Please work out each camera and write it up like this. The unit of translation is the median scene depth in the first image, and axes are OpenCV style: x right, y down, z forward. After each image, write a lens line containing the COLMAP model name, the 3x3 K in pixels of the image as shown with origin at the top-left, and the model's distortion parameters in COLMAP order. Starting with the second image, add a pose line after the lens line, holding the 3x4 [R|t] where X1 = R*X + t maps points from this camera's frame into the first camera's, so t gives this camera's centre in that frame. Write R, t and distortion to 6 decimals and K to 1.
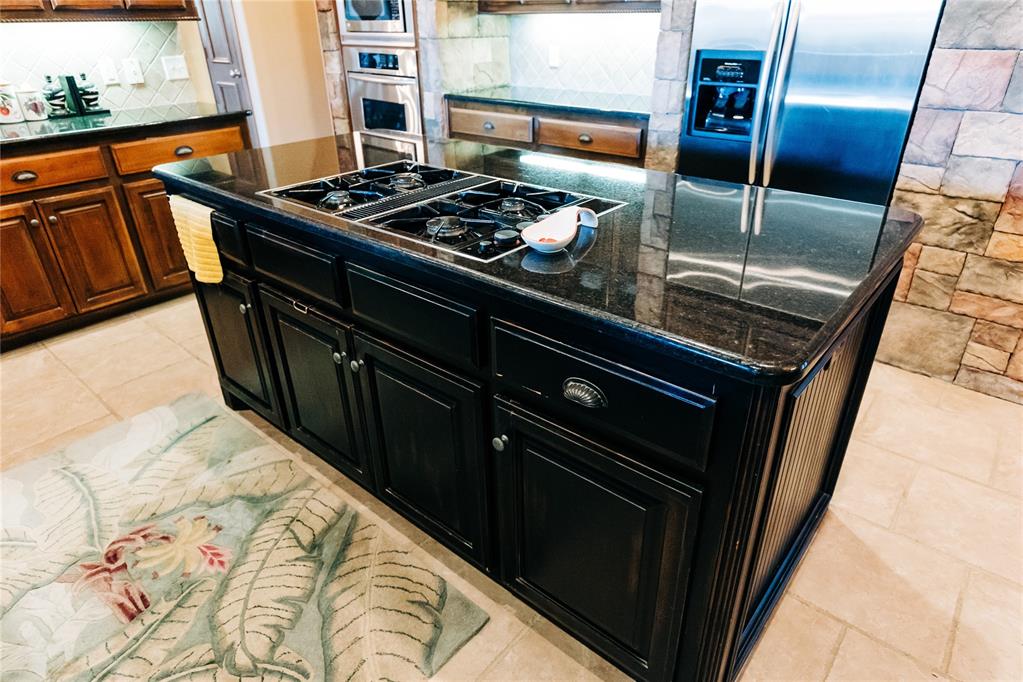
lens RADIAL K [[620.1, 0, 513.4], [0, 620.1, 341.8], [0, 0, 1]] dist [-0.000849, 0.000557]
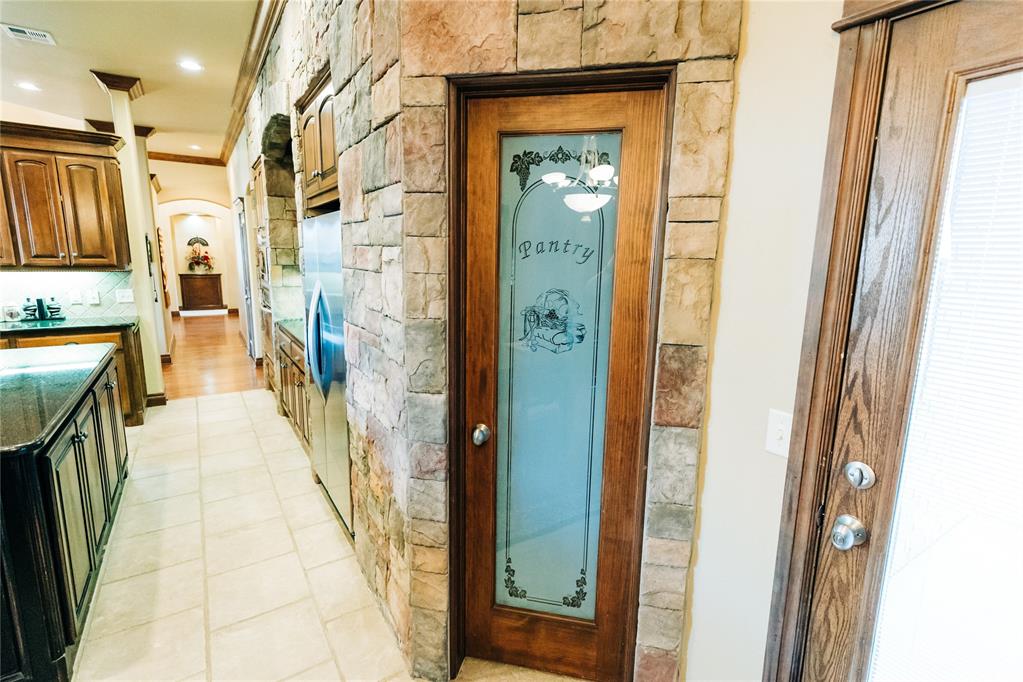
lens RADIAL K [[480.8, 0, 513.7], [0, 480.8, 339.1], [0, 0, 1]] dist [0.004180, 0.000964]
pose [[0.961404, 0.074730, -0.264797, 1.046543], [-0.153397, 0.944537, -0.290377, -0.150088], [0.228411, 0.319789, 0.919545, 0.108178]]
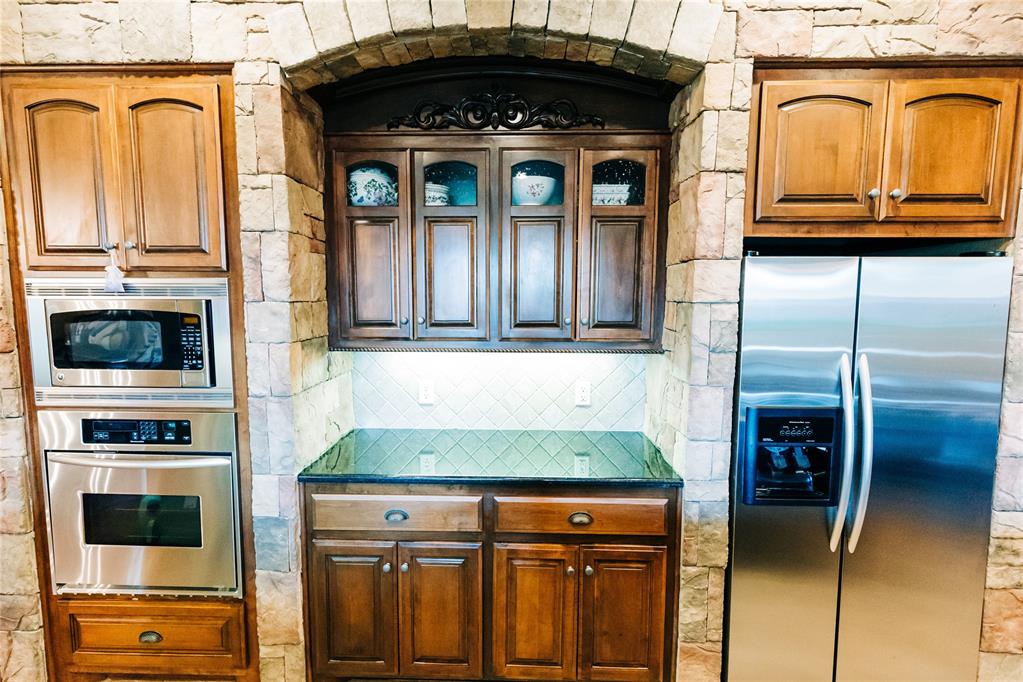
lens RADIAL K [[480.8, 0, 501.1], [0, 480.8, 339.2], [0, 0, 1]] dist [0.004180, 0.000964]
pose [[0.774522, -0.049252, 0.630627, -0.350624], [0.285289, 0.917006, -0.278767, -0.465750], [-0.564559, 0.395822, 0.724292, 0.683012]]
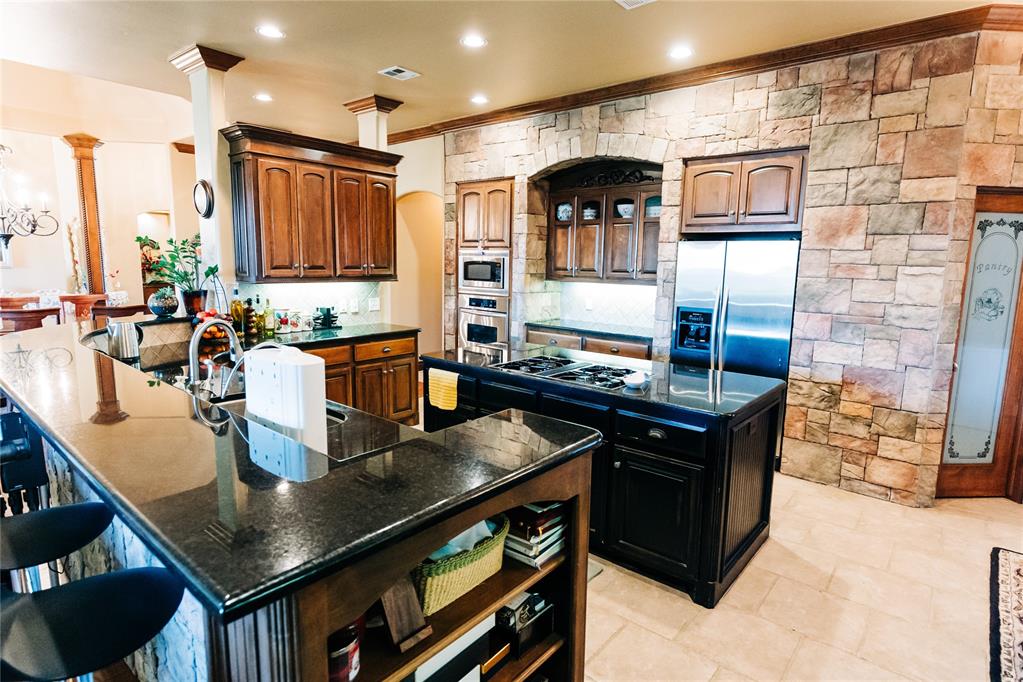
lens RADIAL K [[552.5, 0, 512.9], [0, 552.5, 339.8], [0, 0, 1]] dist [-0.003907, -0.000109]
pose [[0.999554, 0.029400, 0.005334, -0.211857], [-0.025898, 0.941474, -0.336090, 0.205029], [-0.014903, 0.335801, 0.941815, -0.546677]]
